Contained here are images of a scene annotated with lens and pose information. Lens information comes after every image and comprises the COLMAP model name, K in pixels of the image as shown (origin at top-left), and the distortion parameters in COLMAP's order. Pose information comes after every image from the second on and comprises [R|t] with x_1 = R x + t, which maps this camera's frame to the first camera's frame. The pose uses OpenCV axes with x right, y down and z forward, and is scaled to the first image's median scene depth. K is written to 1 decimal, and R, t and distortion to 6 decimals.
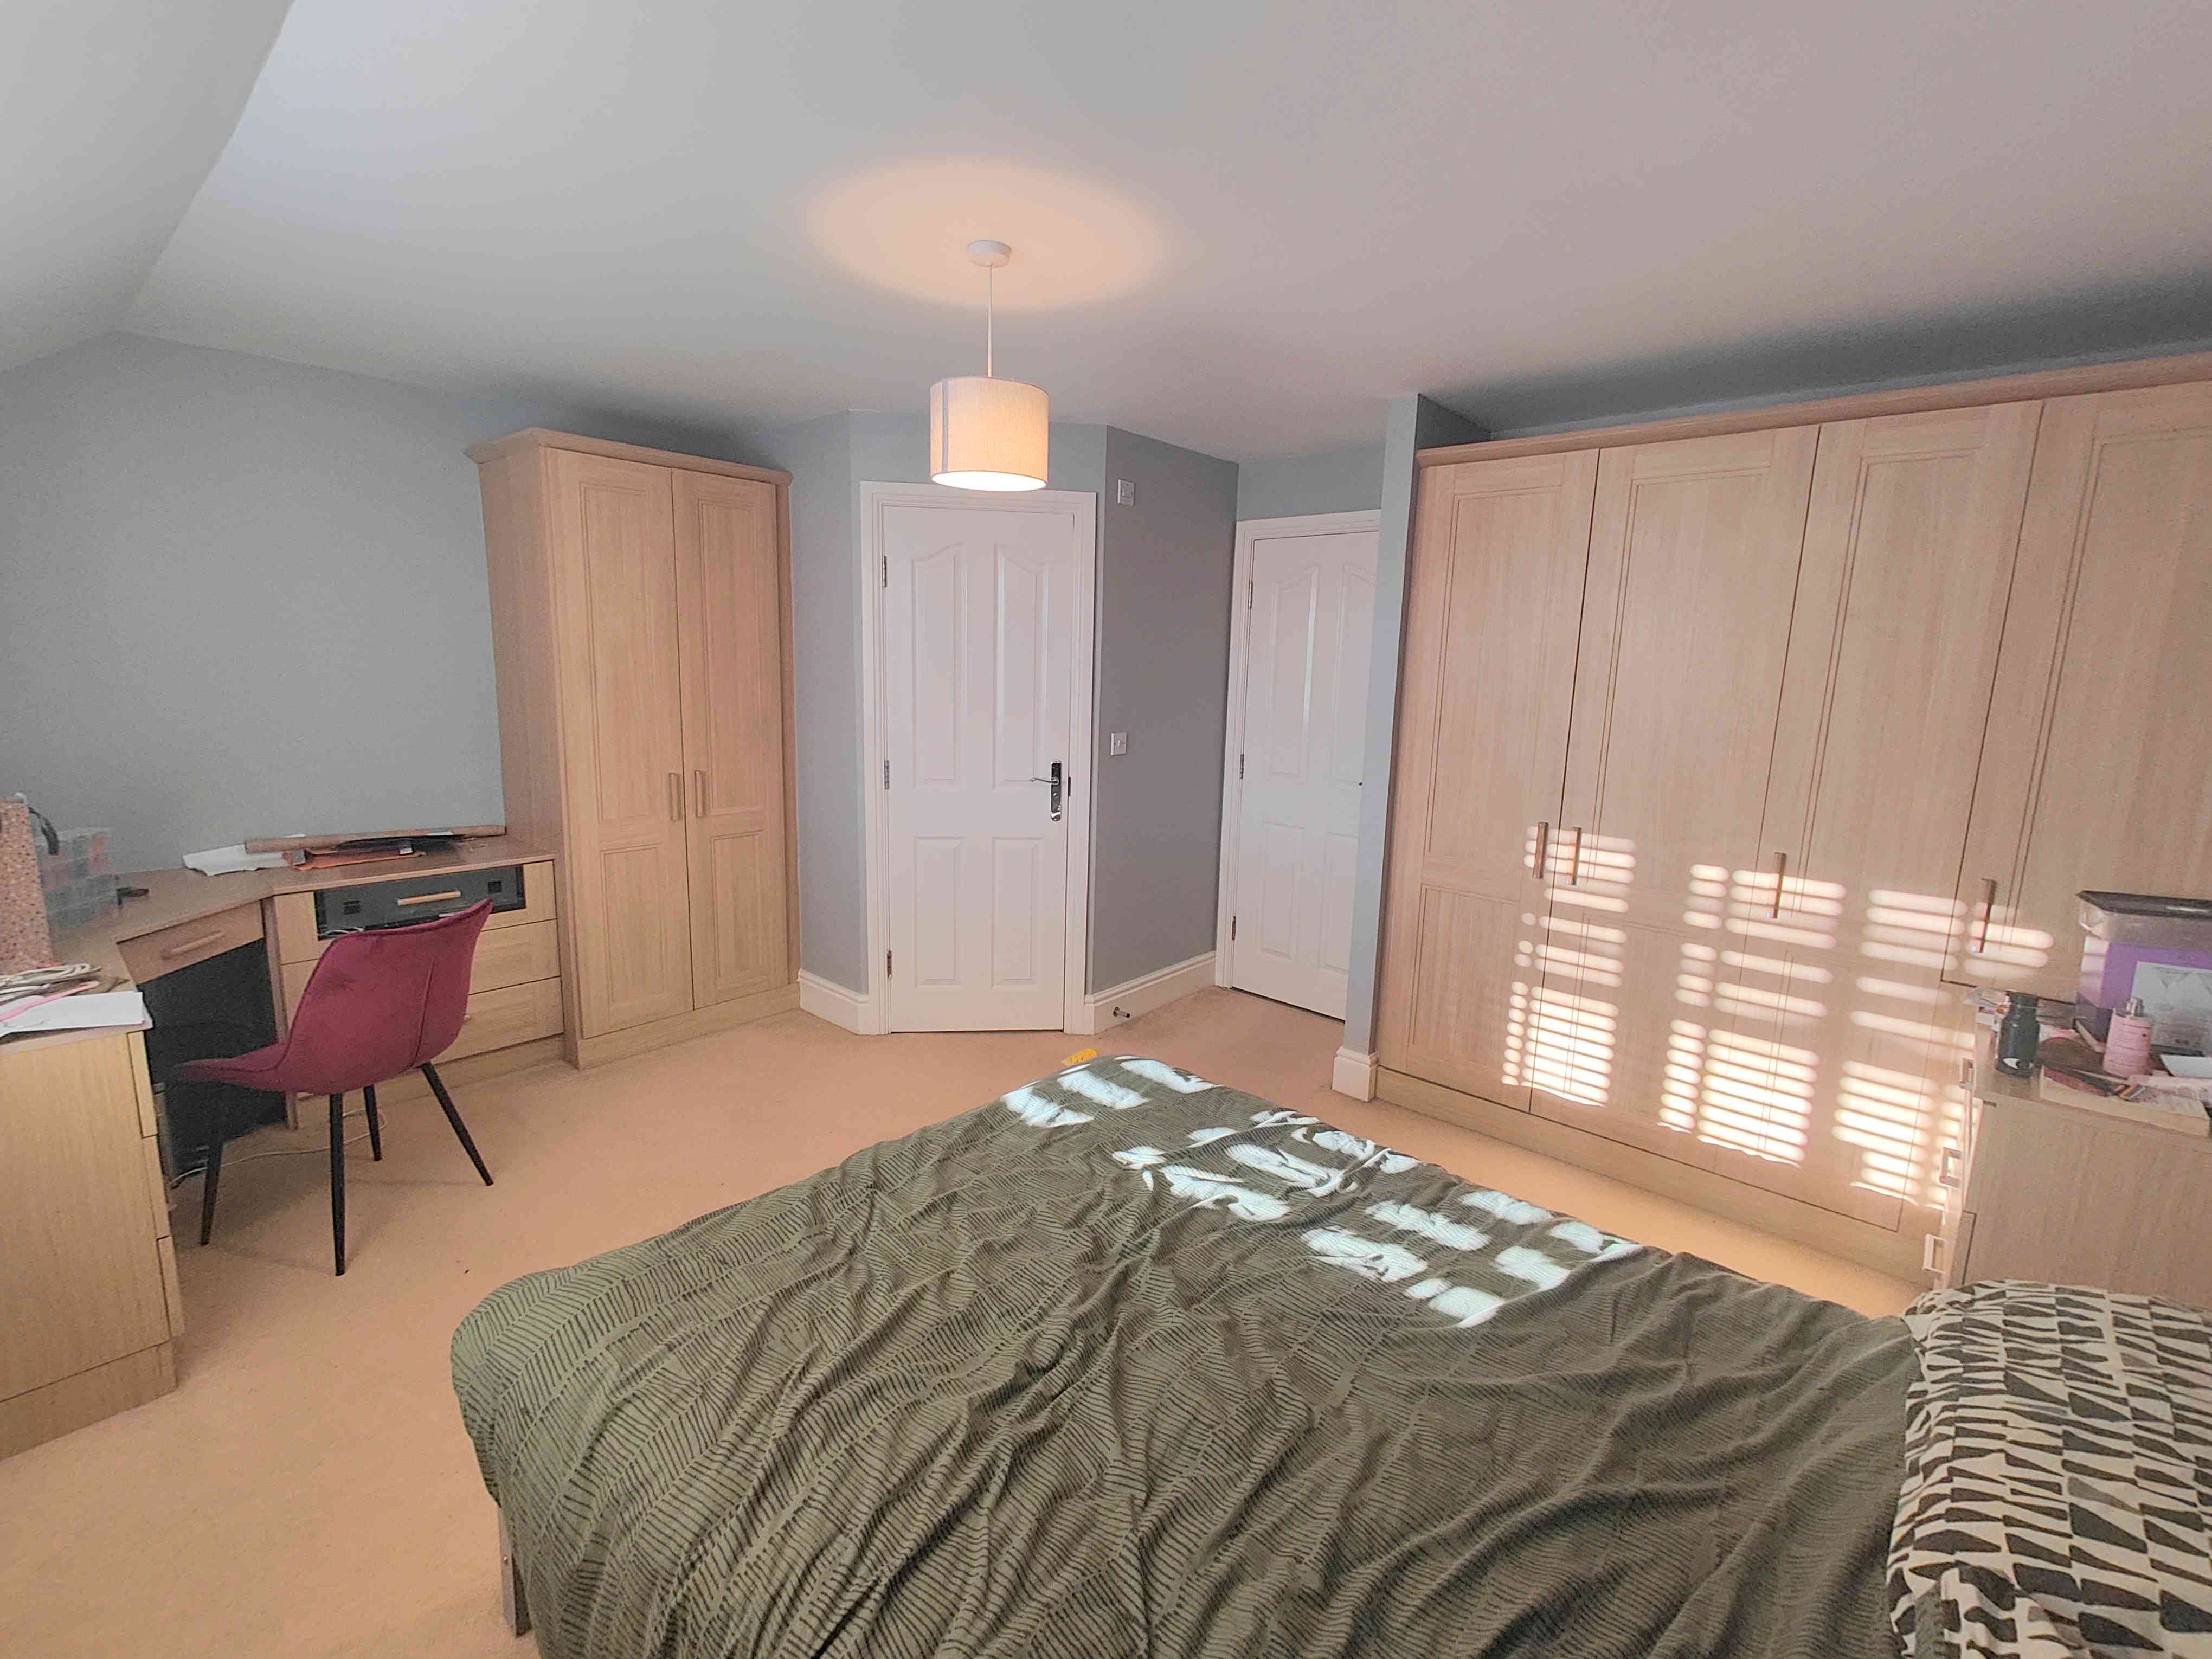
lens RADIAL K [[977.1, 0, 1103.0], [0, 977.1, 817.0], [0, 0, 1]] dist [0.000157, 0.007635]
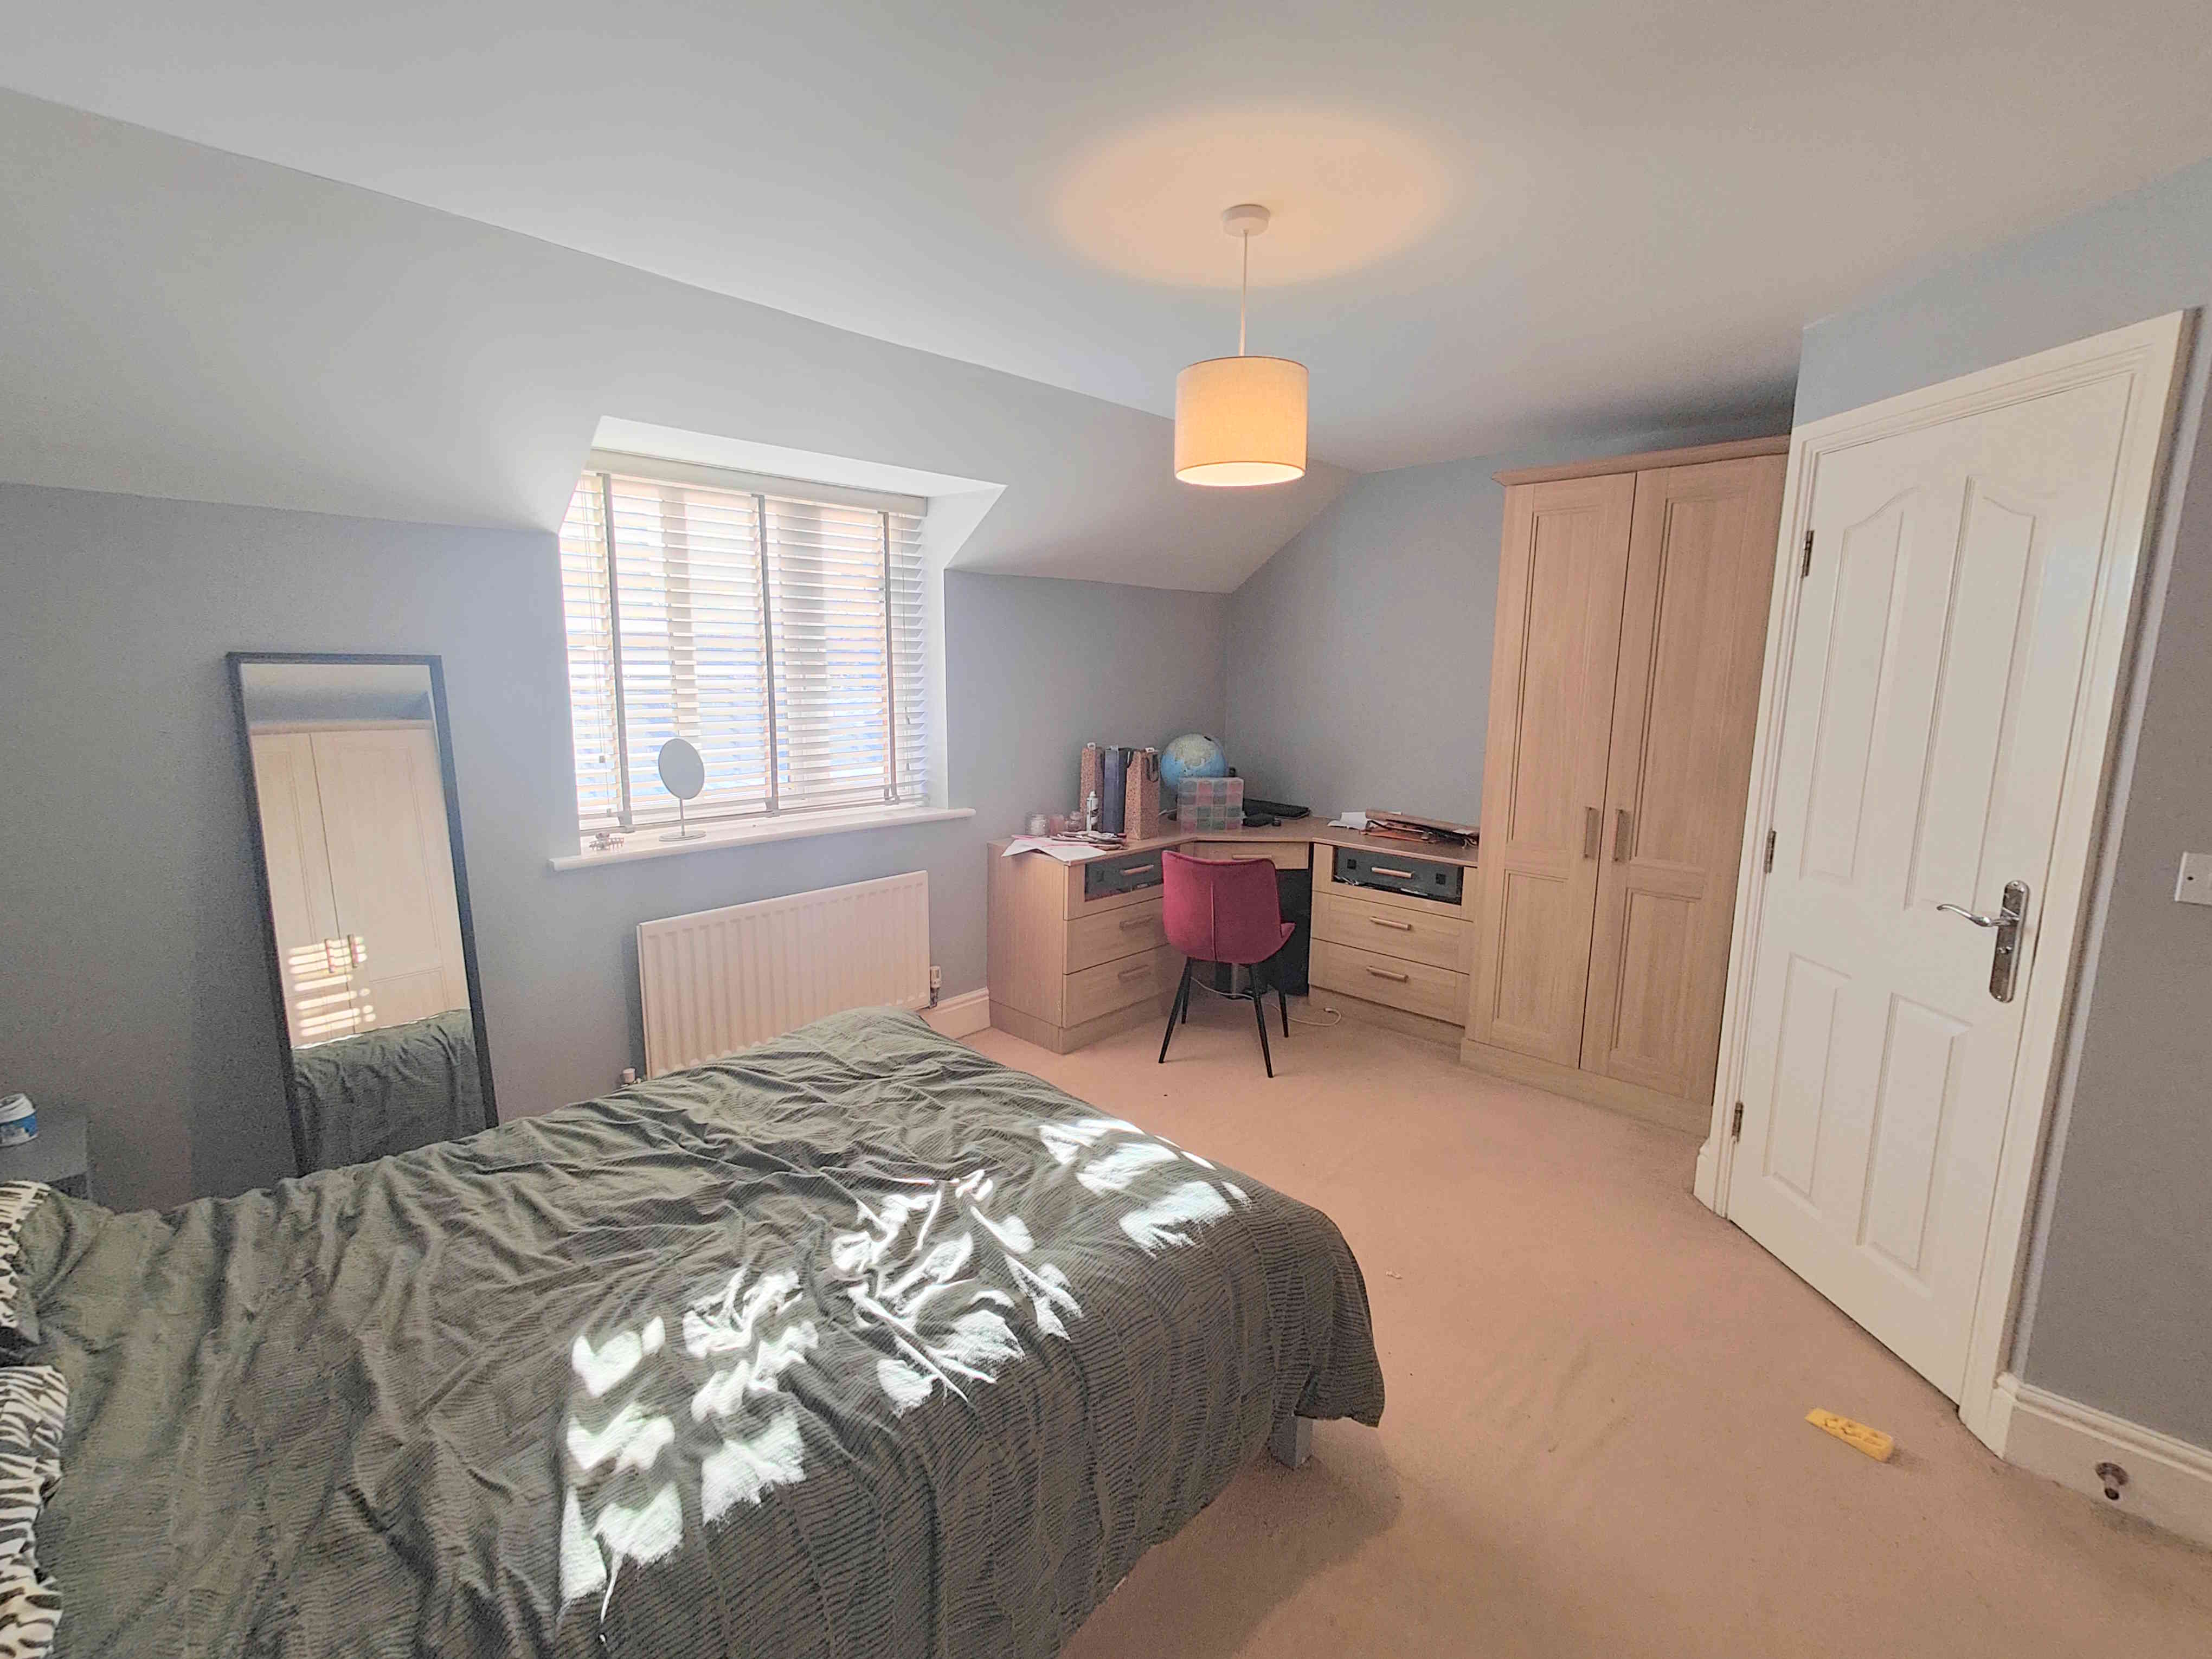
lens RADIAL K [[977.1, 0, 1103.0], [0, 977.1, 817.0], [0, 0, 1]] dist [0.000157, 0.007635]
pose [[-0.040104, 0.131352, -0.990524, 0.848336], [-0.172669, 0.975497, 0.136350, -0.141698], [0.984163, 0.176501, -0.016441, 0.981614]]
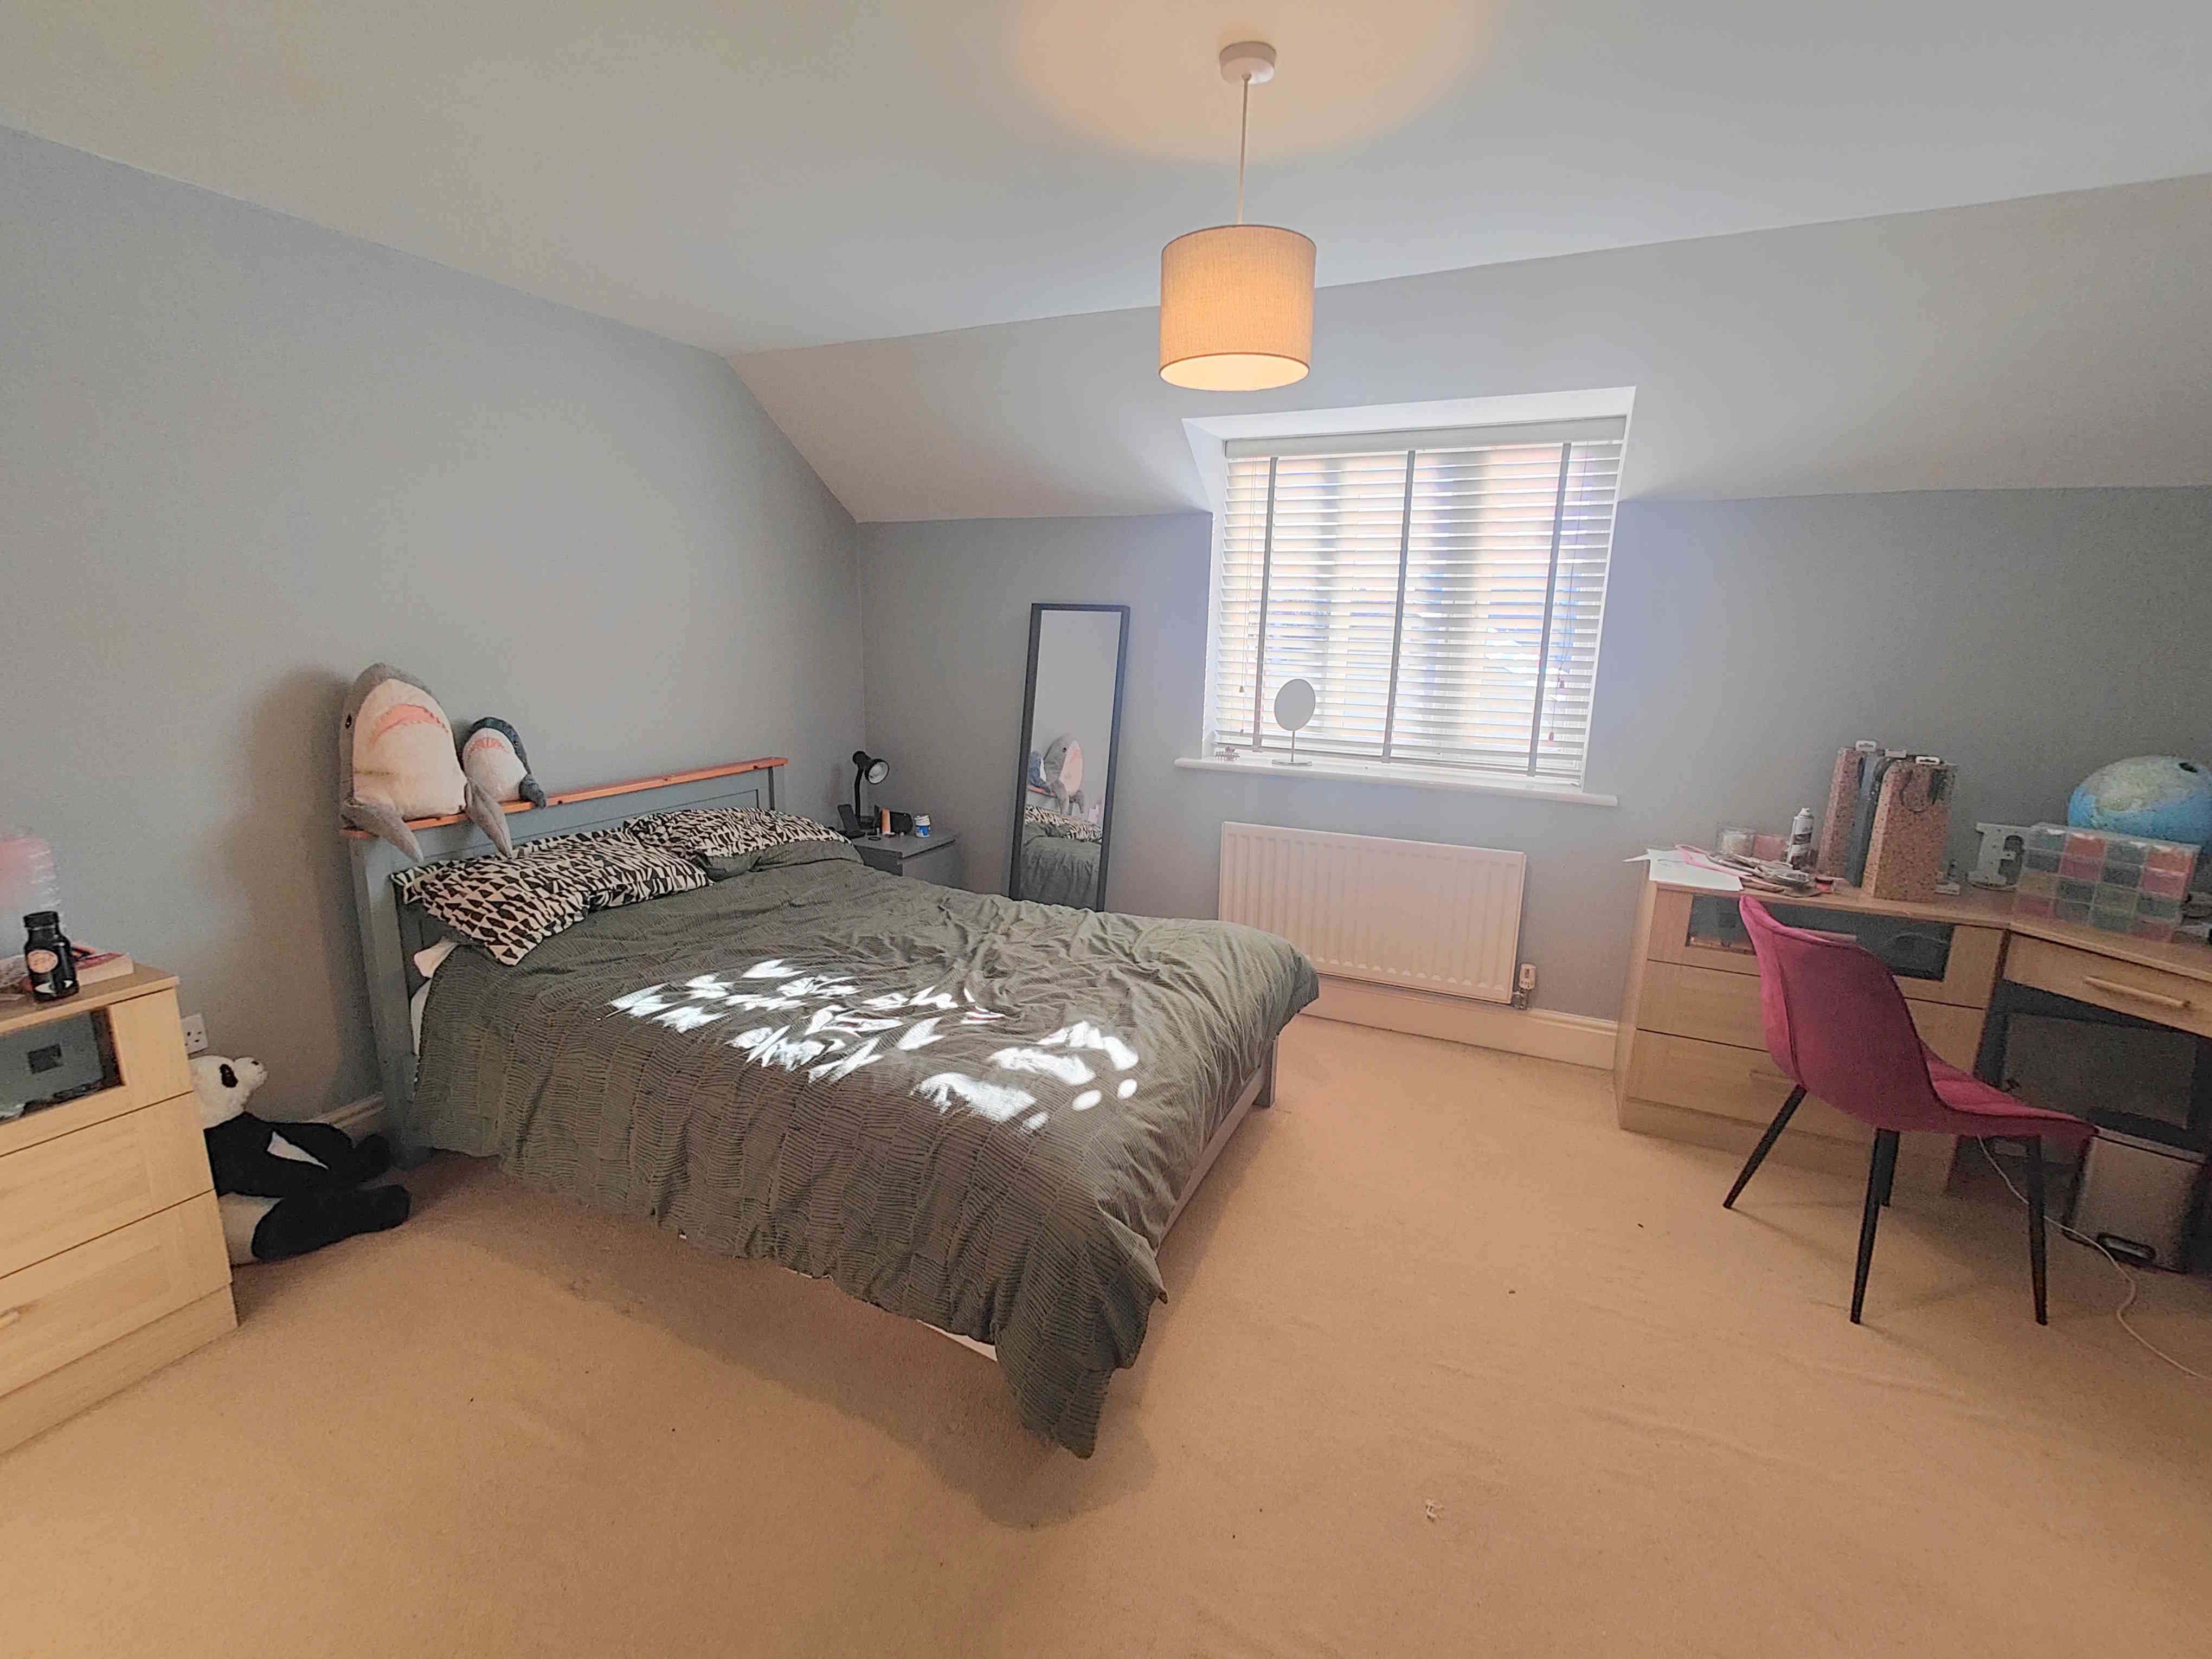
lens RADIAL K [[977.1, 0, 1103.0], [0, 977.1, 817.0], [0, 0, 1]] dist [0.000157, 0.007635]
pose [[-0.956546, 0.014603, -0.291216, 0.219215], [-0.090365, 0.934725, 0.343691, -0.280000], [0.277226, 0.355072, -0.892788, 1.844851]]
